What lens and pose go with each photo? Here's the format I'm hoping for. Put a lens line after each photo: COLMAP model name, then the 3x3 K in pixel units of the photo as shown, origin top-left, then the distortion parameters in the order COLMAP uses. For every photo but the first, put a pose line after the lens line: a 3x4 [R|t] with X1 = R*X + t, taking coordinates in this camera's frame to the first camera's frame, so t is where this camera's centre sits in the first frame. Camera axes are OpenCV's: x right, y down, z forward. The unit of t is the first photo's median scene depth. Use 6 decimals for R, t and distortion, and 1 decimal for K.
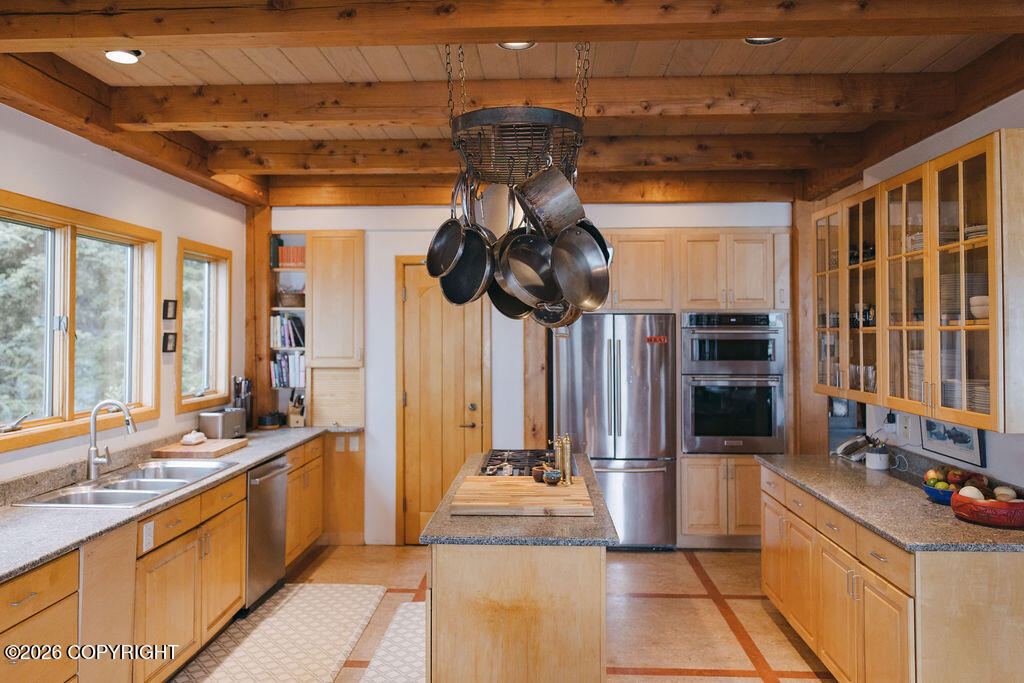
lens RADIAL K [[748.4, 0, 506.6], [0, 748.4, 319.2], [0, 0, 1]] dist [-0.008483, -0.002412]
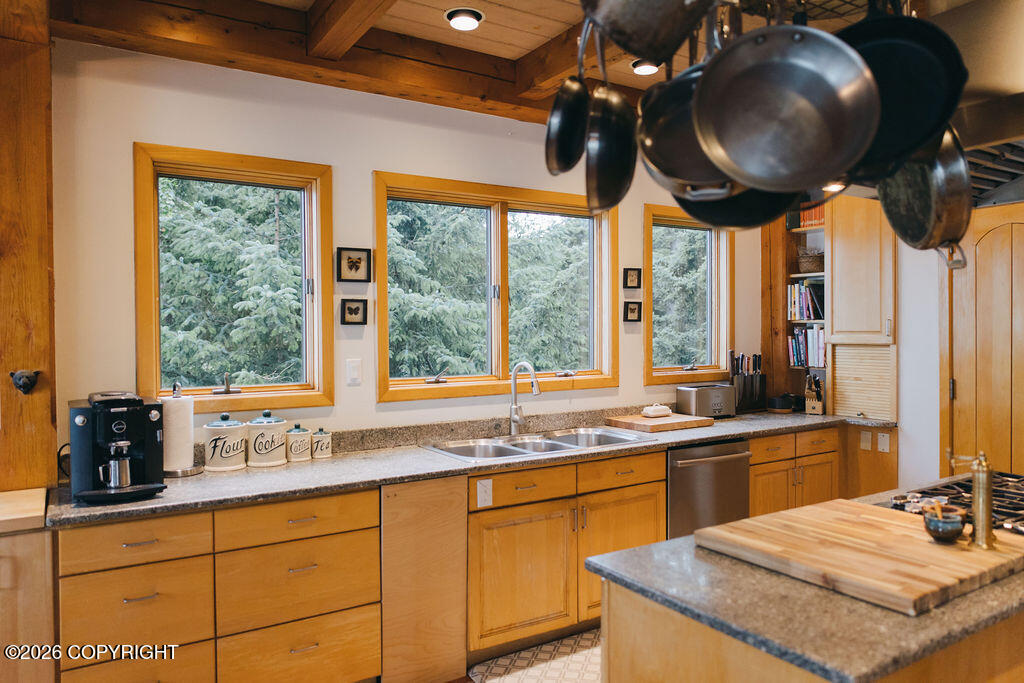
lens RADIAL K [[713.6, 0, 512.0], [0, 713.6, 341.5], [0, 0, 1]] dist [-0.005327, 0.000884]
pose [[0.579125, 0.009827, -0.815180, 0.207360], [0.022882, 0.999337, 0.028303, 0.037338], [0.814918, -0.035044, 0.578516, 0.303405]]
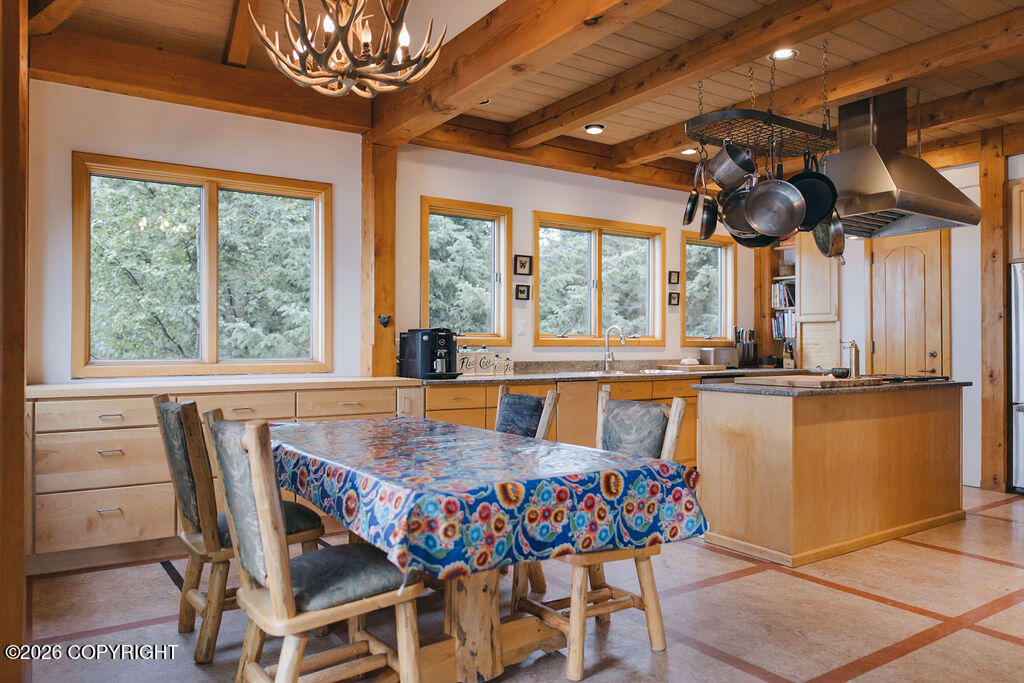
lens RADIAL K [[713.6, 0, 512.0], [0, 713.6, 341.5], [0, 0, 1]] dist [-0.005327, 0.000884]
pose [[0.598882, -0.000467, -0.800837, 0.491526], [0.012604, 0.999881, 0.008842, 0.094833], [0.800738, -0.015389, 0.598816, -0.140829]]
